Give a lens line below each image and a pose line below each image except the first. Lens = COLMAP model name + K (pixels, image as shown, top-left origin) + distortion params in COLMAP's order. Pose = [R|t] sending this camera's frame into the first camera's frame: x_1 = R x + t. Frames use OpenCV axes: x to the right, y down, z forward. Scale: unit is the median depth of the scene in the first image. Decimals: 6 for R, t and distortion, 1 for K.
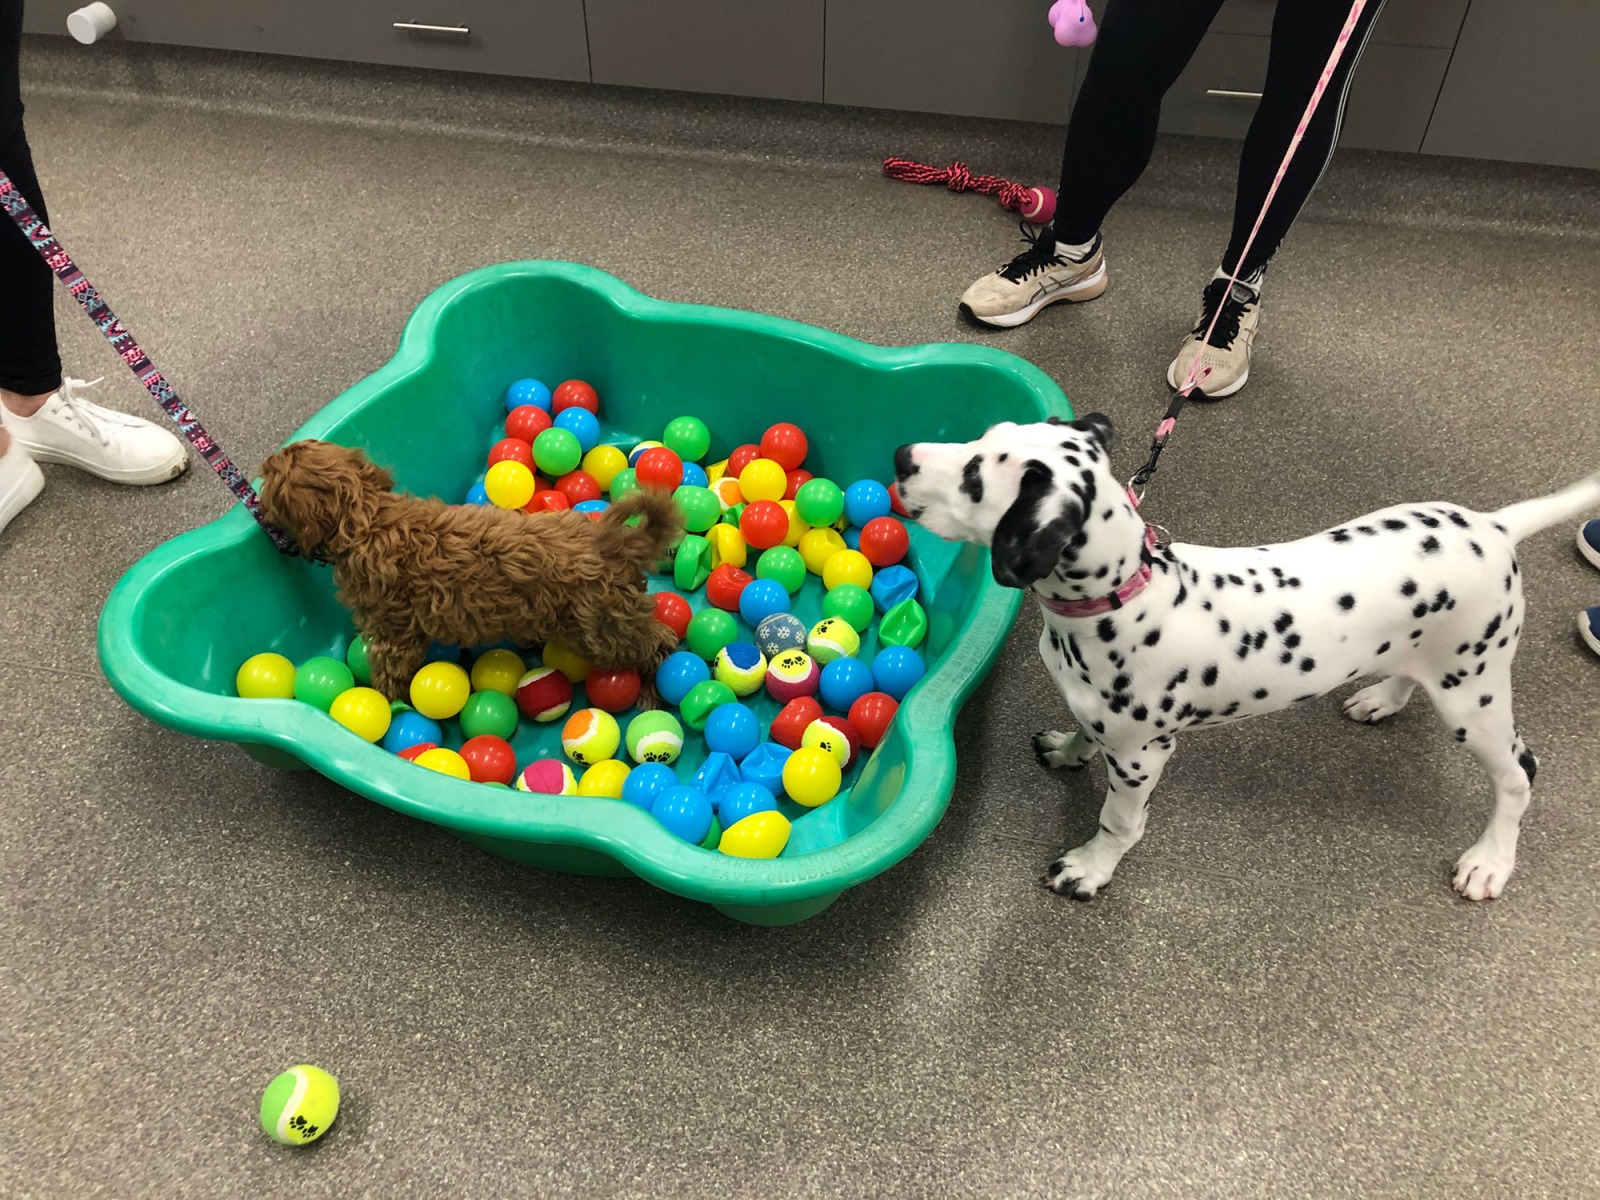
lens RADIAL K [[1328.5, 0, 798.8], [0, 1328.5, 600.9], [0, 0, 1]] dist [0.031327, -0.021508]
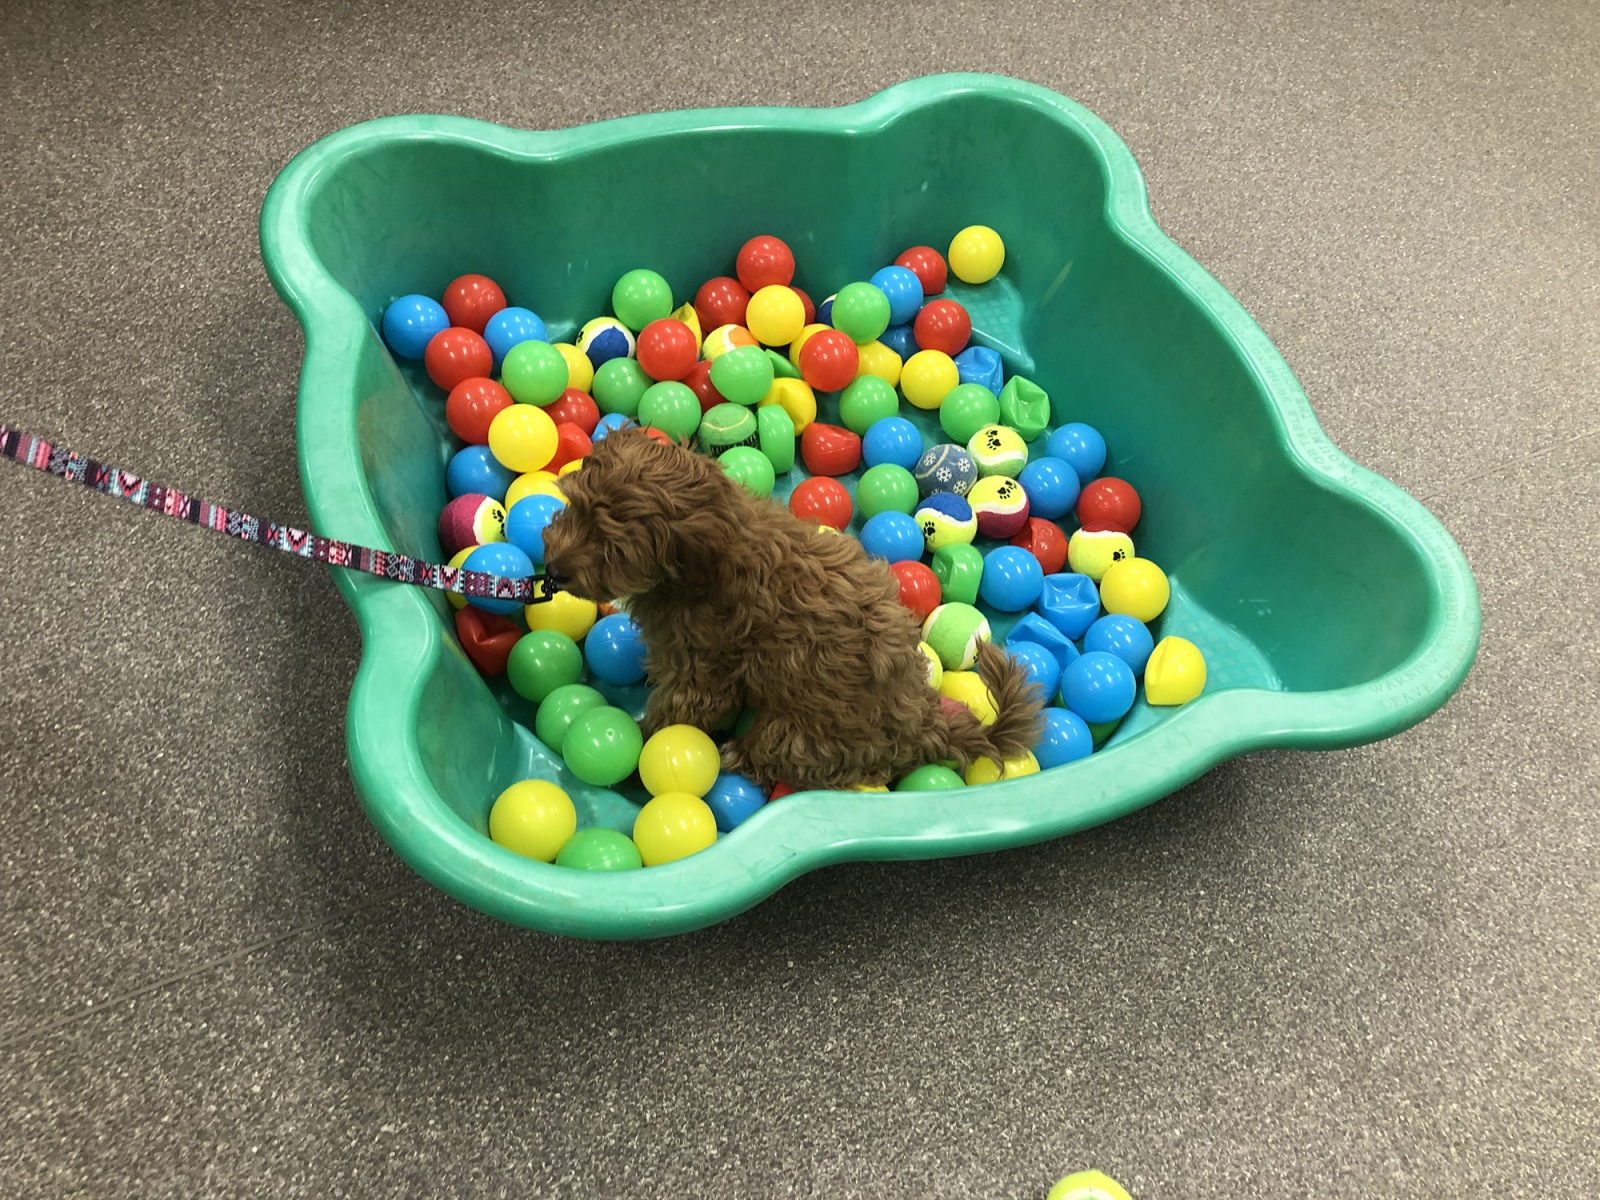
lens RADIAL K [[1328.5, 0, 805.1], [0, 1328.5, 606.1], [0, 0, 1]] dist [0.031327, -0.021508]
pose [[0.751928, -0.444368, 0.486972, -0.677287], [0.356066, 0.895419, 0.267284, -0.196915], [-0.554817, -0.027584, 0.831515, 0.435264]]
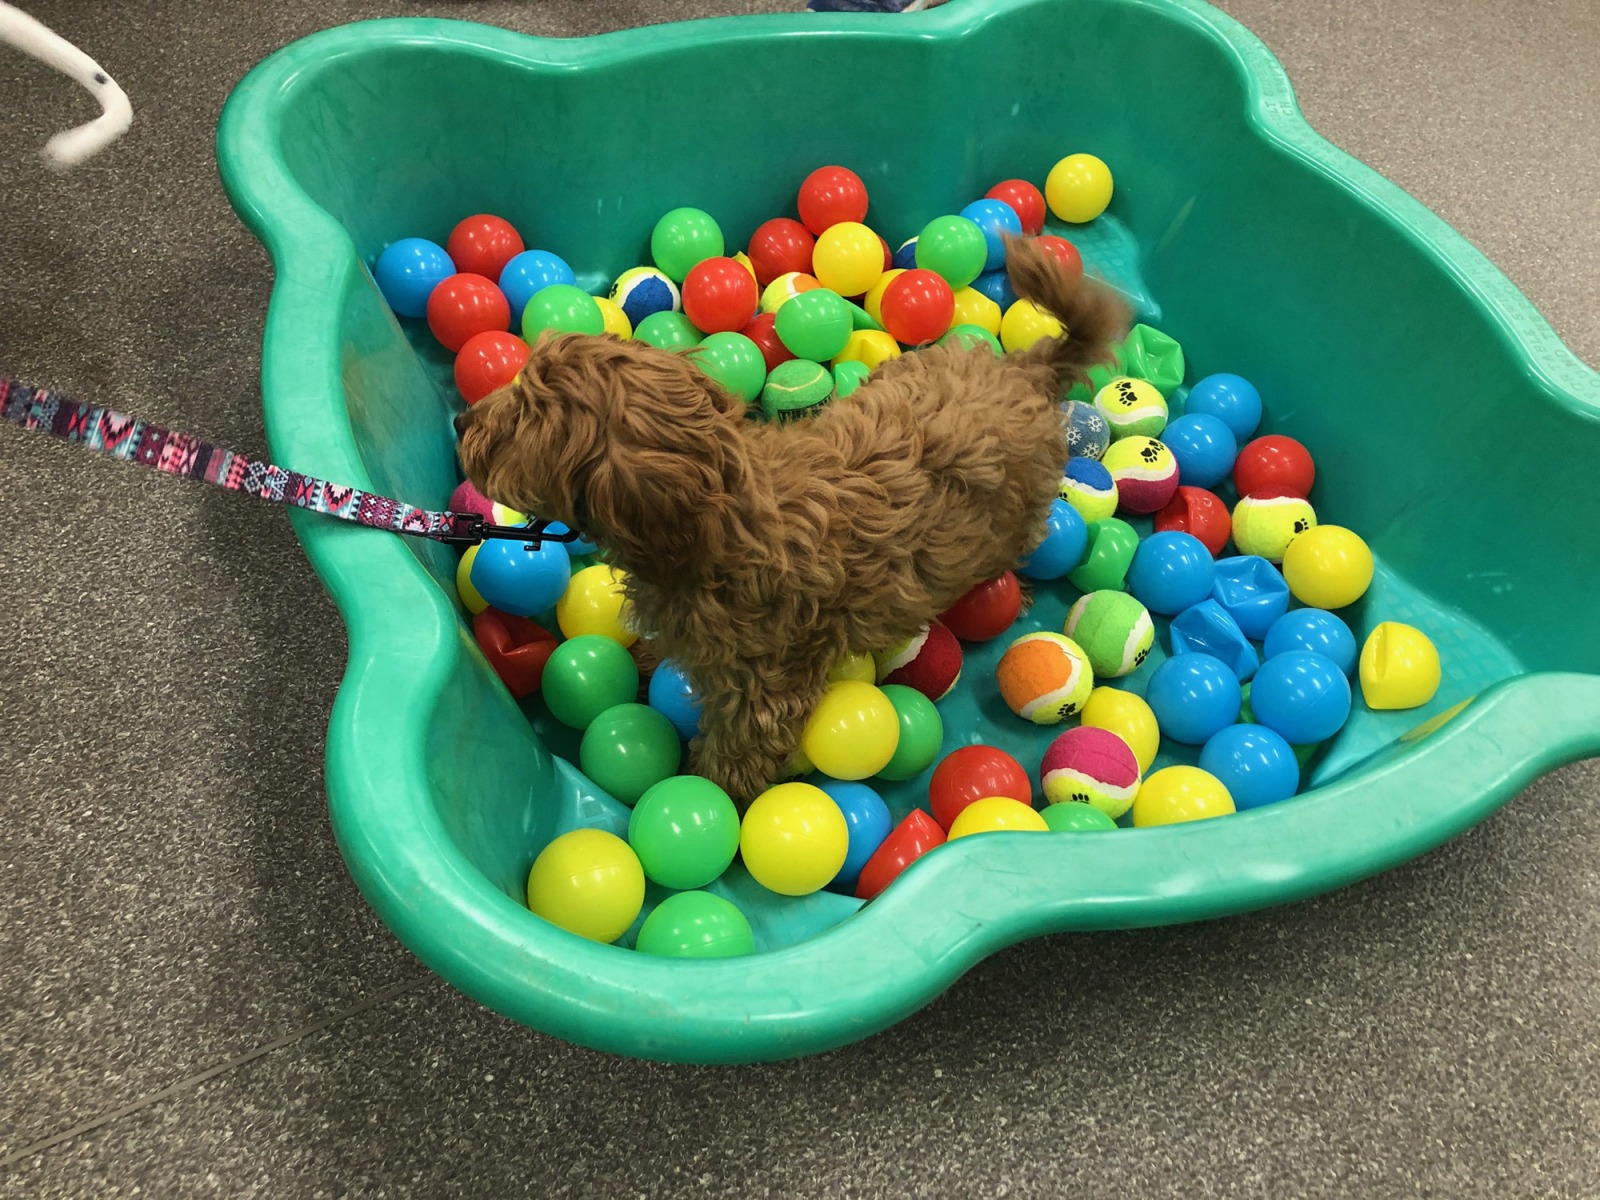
lens RADIAL K [[1328.5, 0, 792.8], [0, 1328.5, 590.7], [0, 0, 1]] dist [0.031327, -0.021508]
pose [[0.742648, -0.442644, 0.502534, -0.637842], [0.387309, 0.896070, 0.216912, -0.134381], [-0.546320, 0.033546, 0.836904, 0.641830]]
